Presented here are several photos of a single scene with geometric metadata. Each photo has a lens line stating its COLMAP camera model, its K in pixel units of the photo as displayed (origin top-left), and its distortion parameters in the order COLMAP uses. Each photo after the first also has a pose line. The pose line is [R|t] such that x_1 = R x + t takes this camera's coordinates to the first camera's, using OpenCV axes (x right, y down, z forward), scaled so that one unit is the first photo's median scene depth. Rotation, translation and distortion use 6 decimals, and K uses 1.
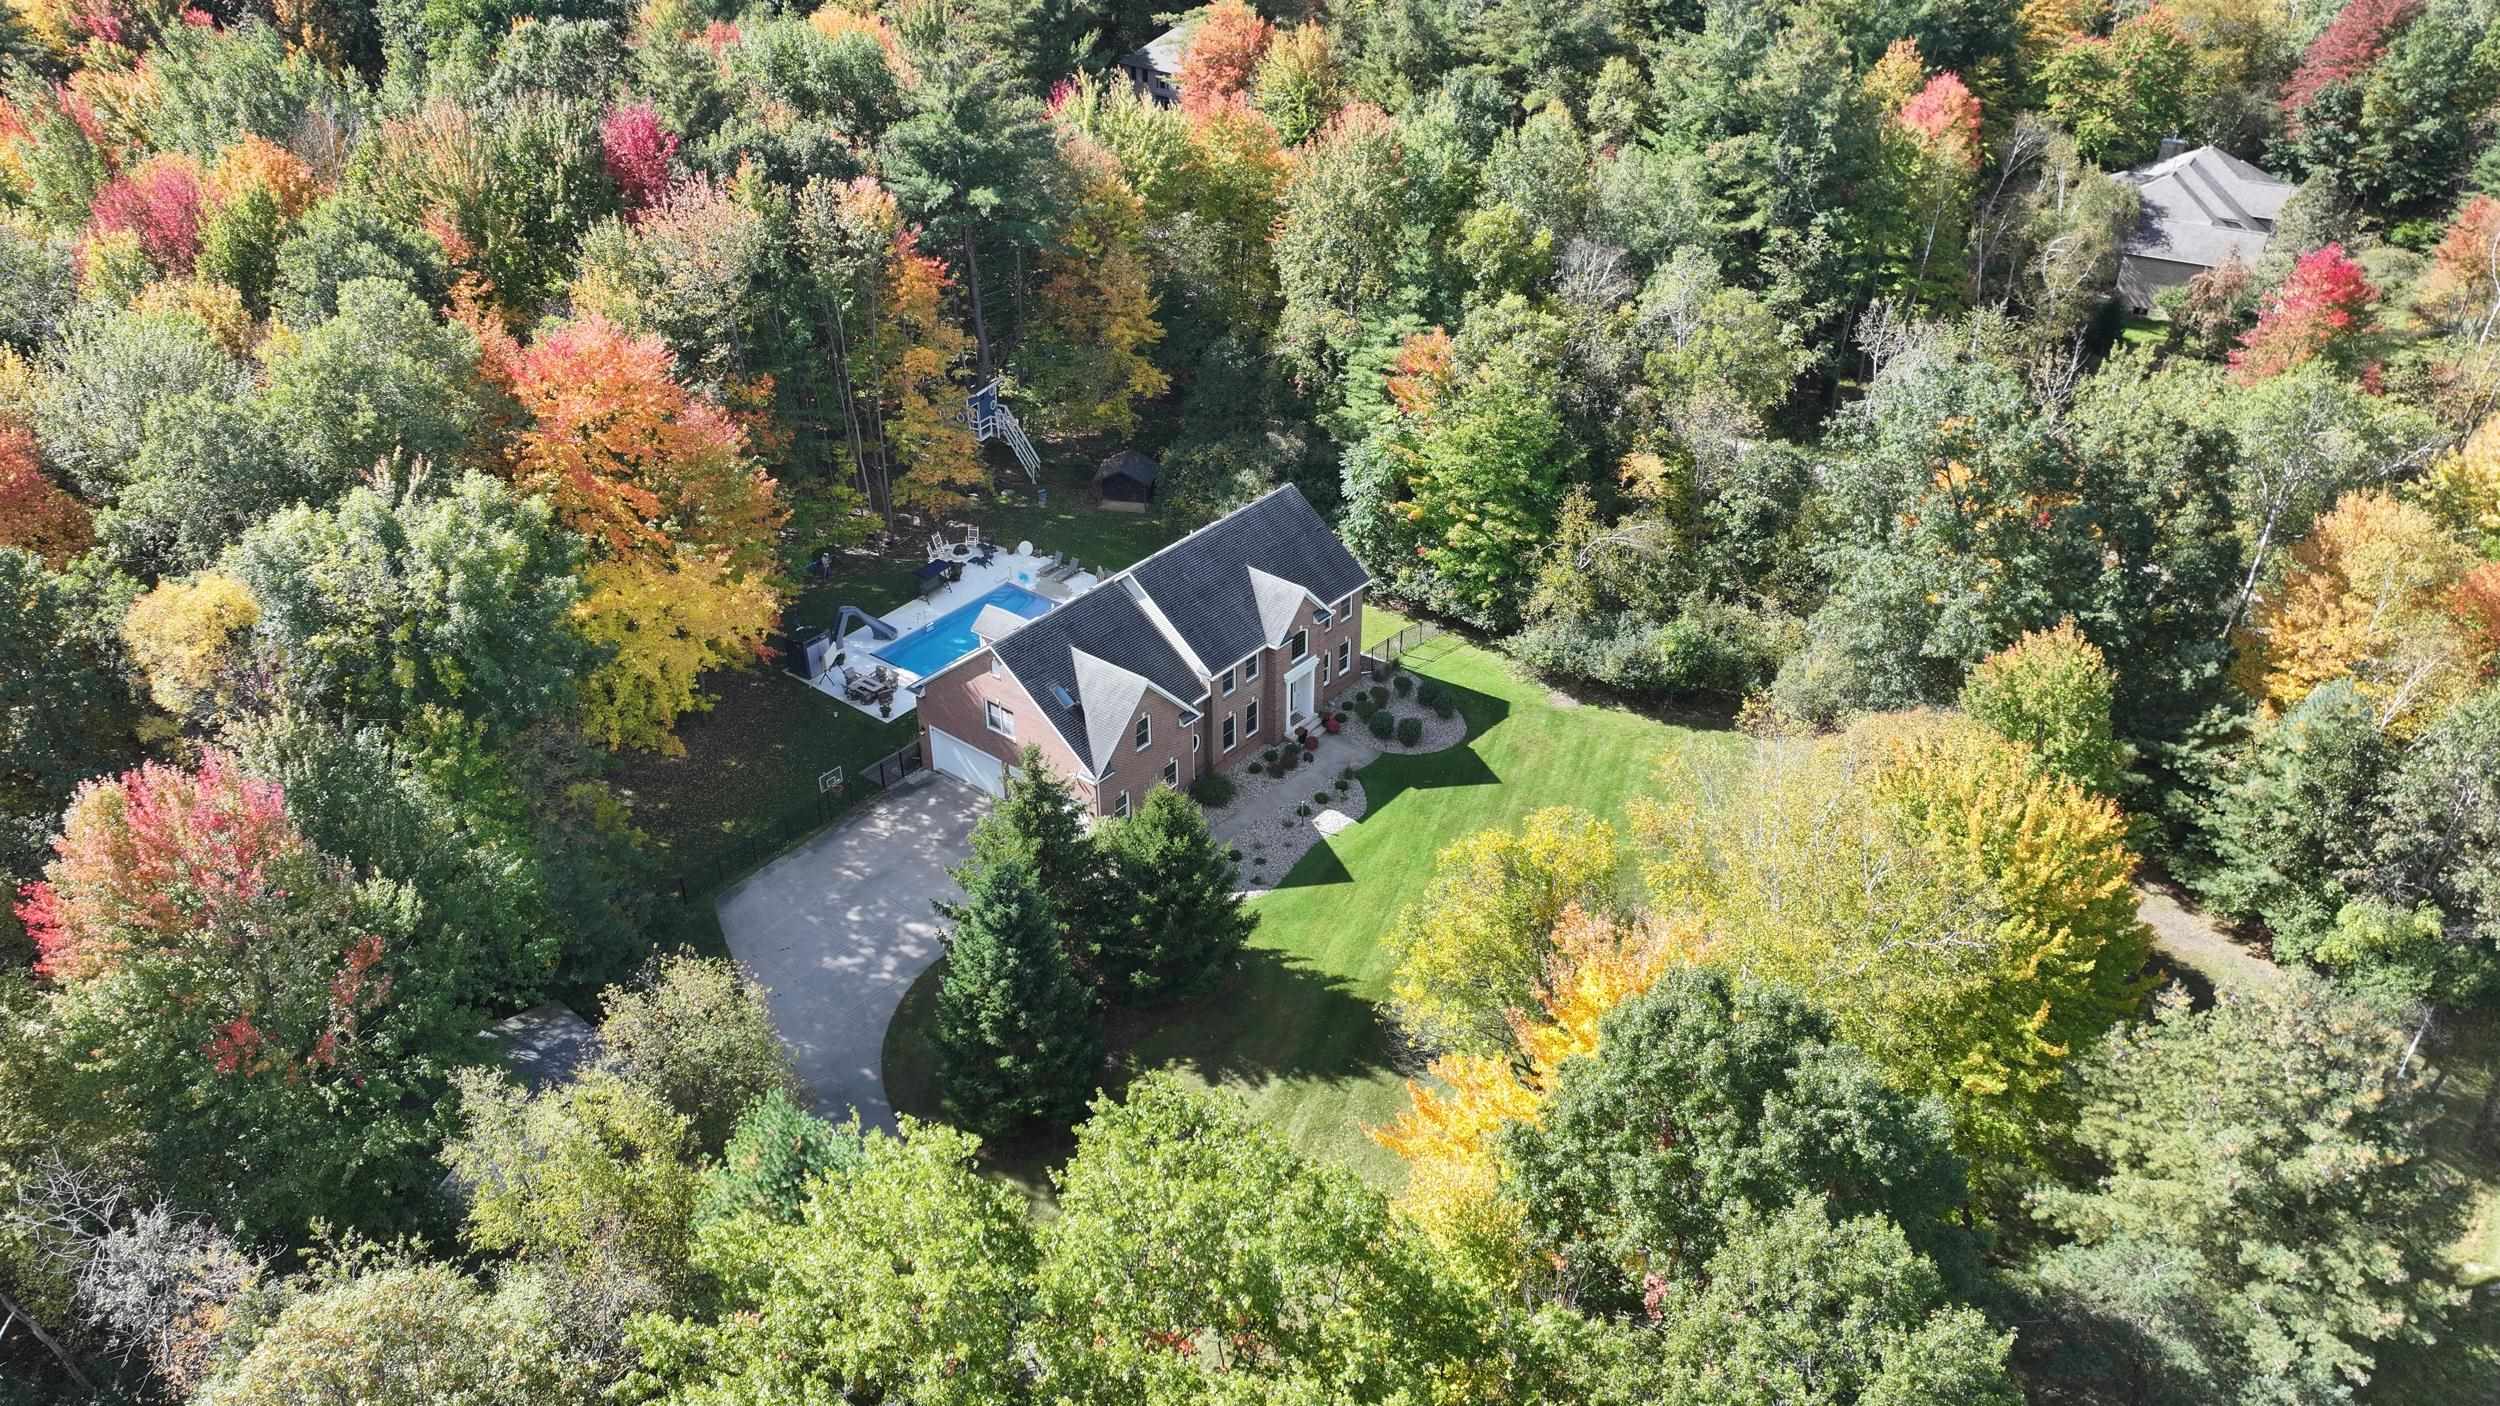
lens RADIAL K [[1797.0, 0, 1253.4], [0, 1797.0, 702.0], [0, 0, 1]] dist [0.056887, 0.002759]
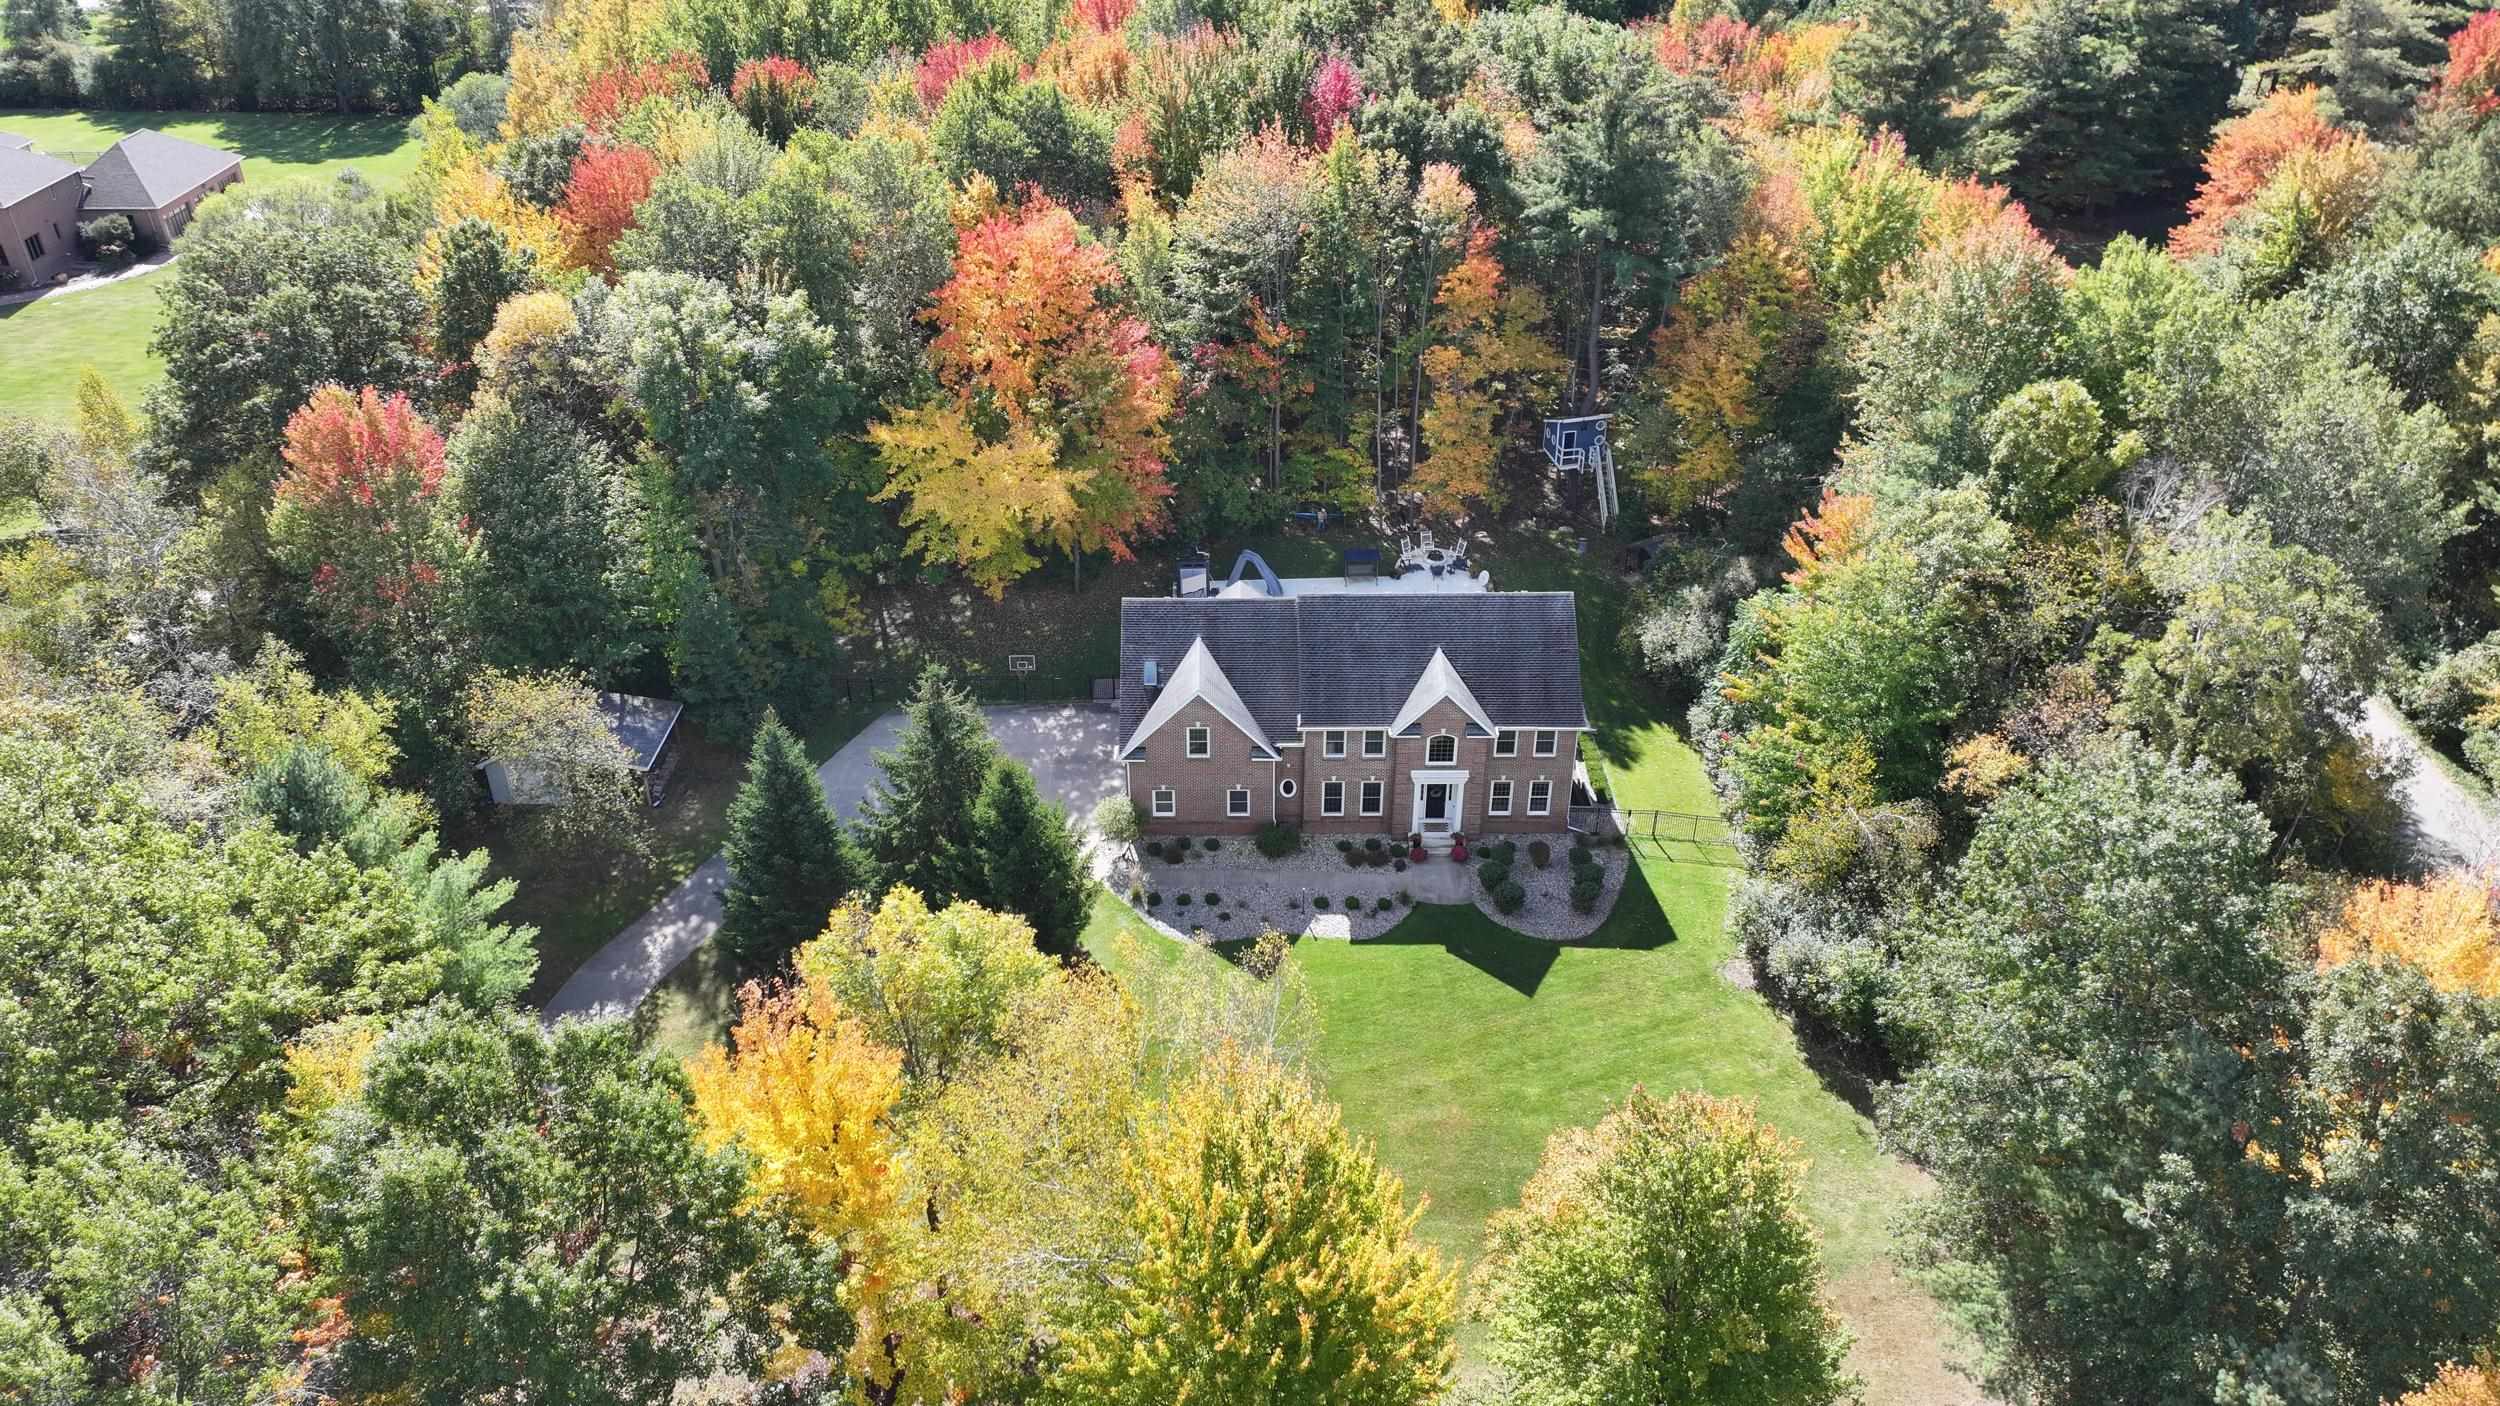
lens RADIAL K [[1797.0, 0, 1249.4], [0, 1797.0, 704.5], [0, 0, 1]] dist [0.056887, 0.002759]
pose [[0.605581, 0.400723, -0.687527, 0.586833], [-0.398562, 0.900521, 0.173809, -0.172423], [0.688782, 0.168767, 0.705052, 0.310534]]
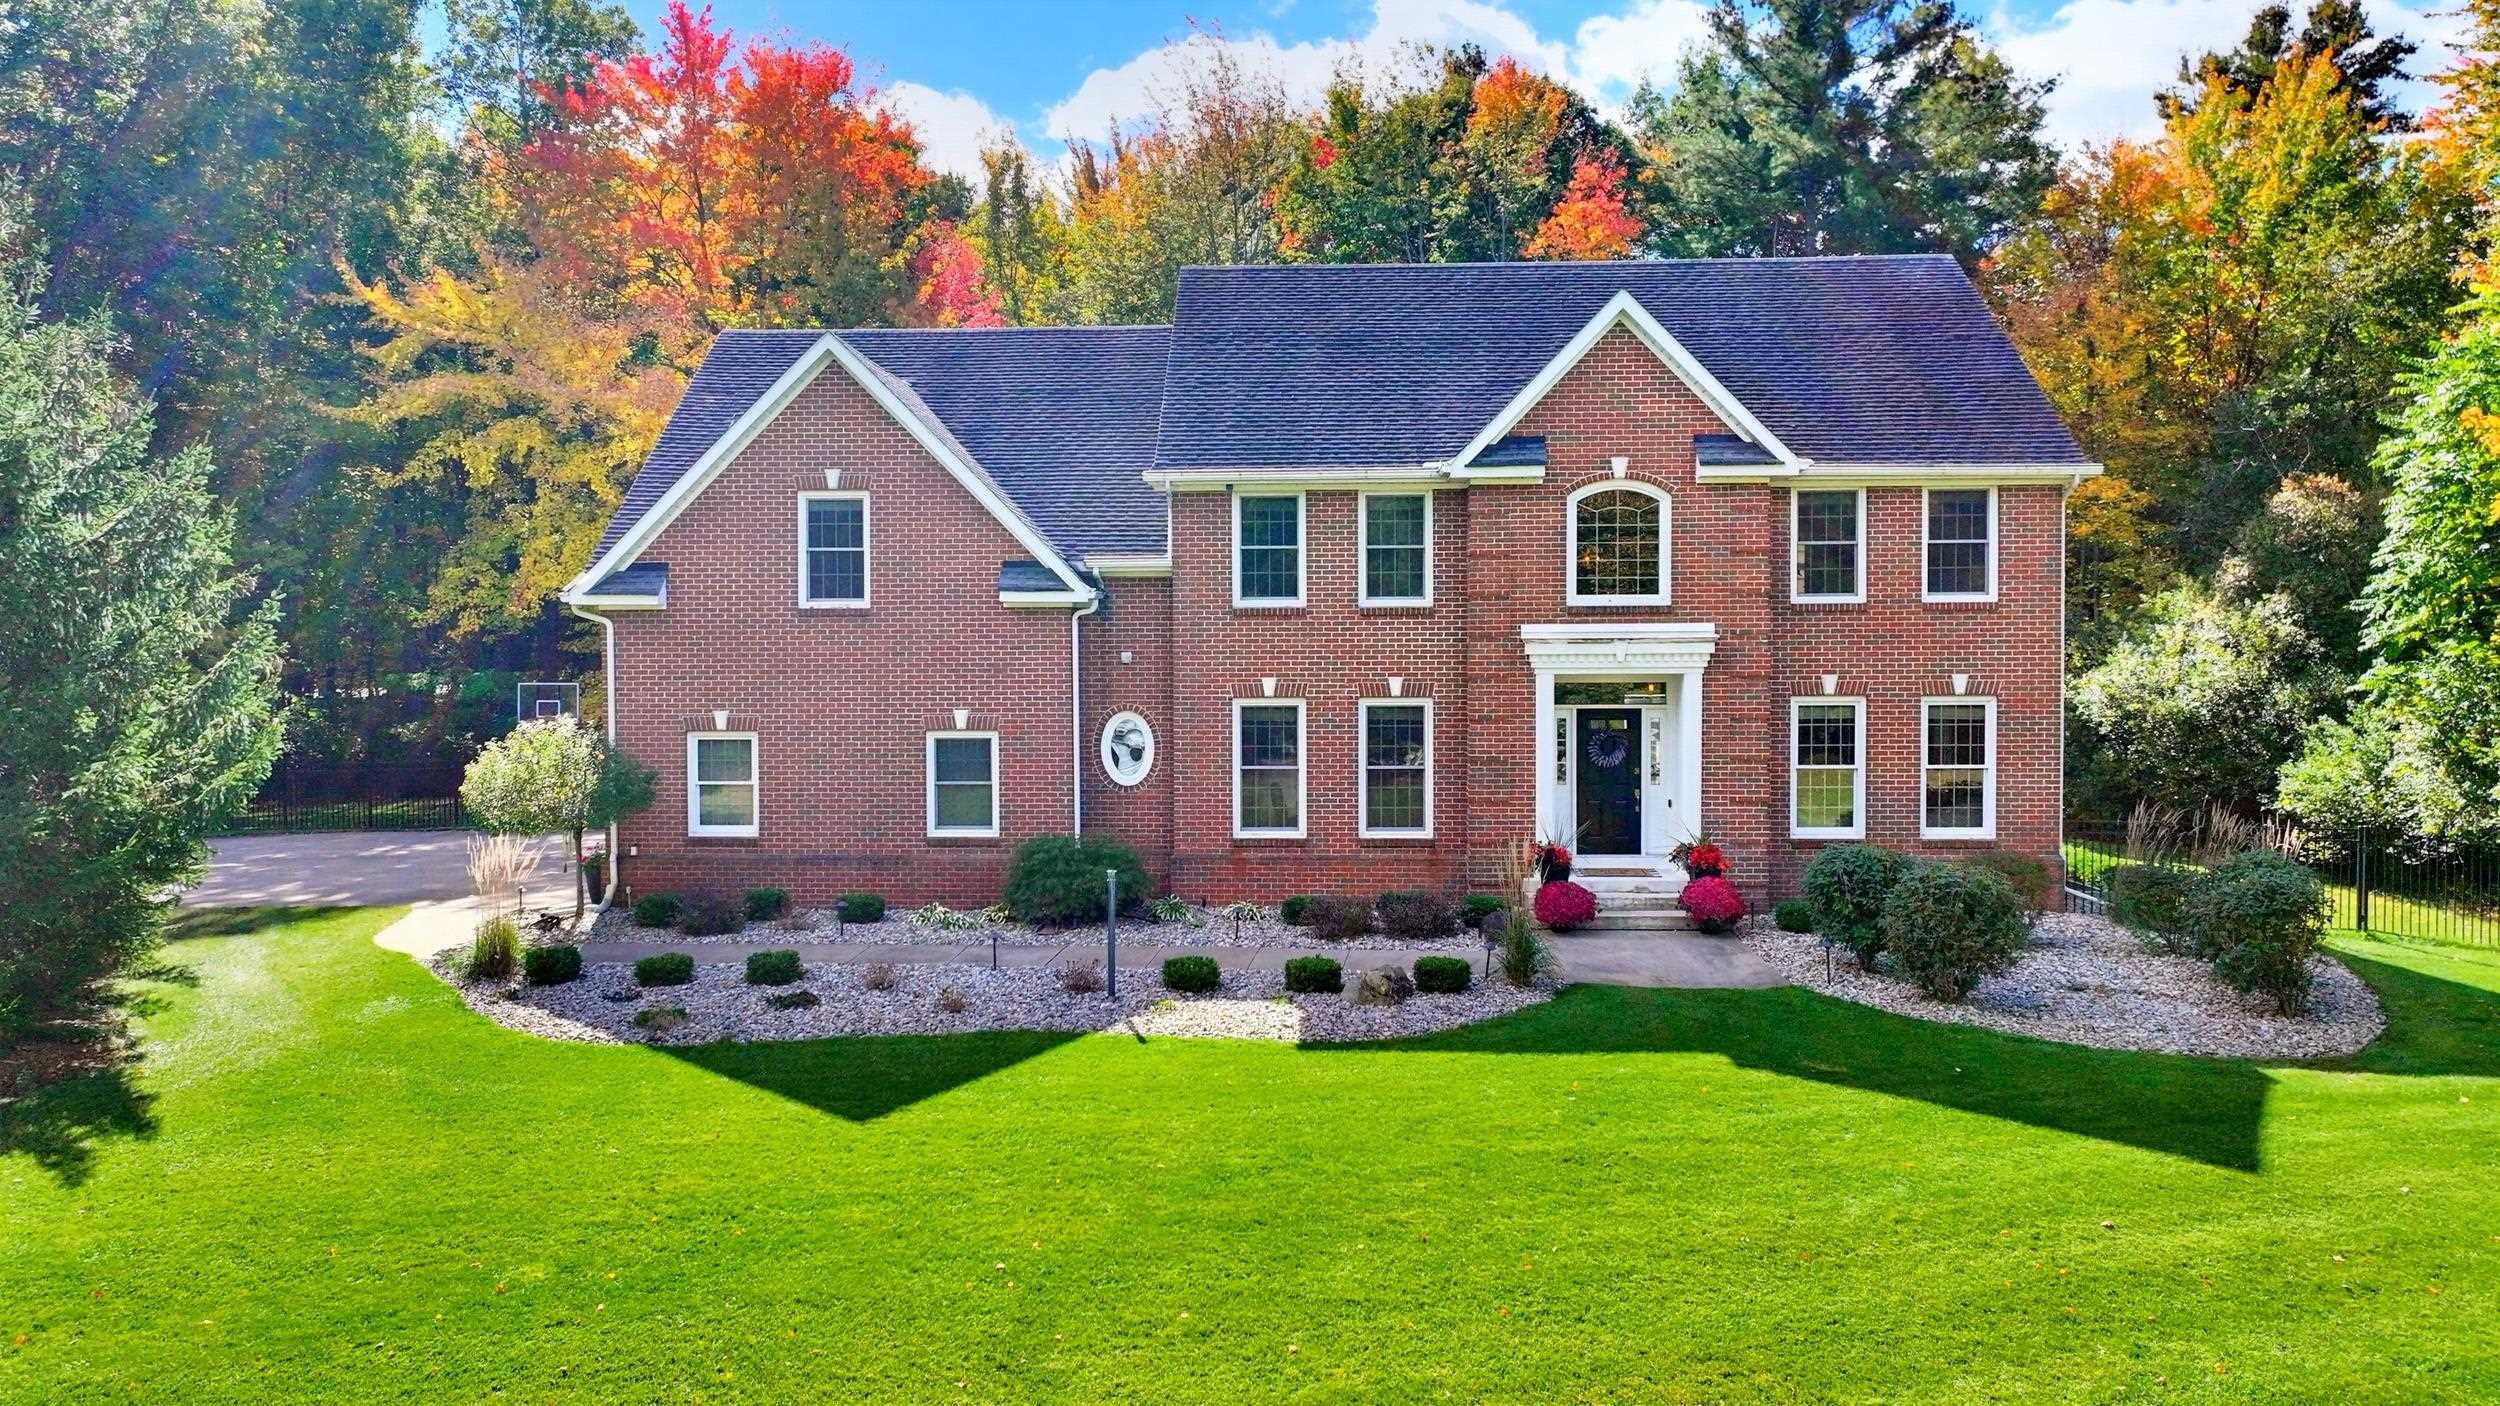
lens RADIAL K [[1797.0, 0, 1249.3], [0, 1797.0, 701.3], [0, 0, 1]] dist [0.056887, 0.002759]
pose [[0.572356, -0.018218, -0.819803, 0.211570], [-0.412807, 0.857427, -0.307260, 0.105576], [0.708519, 0.514283, 0.483233, 0.879676]]
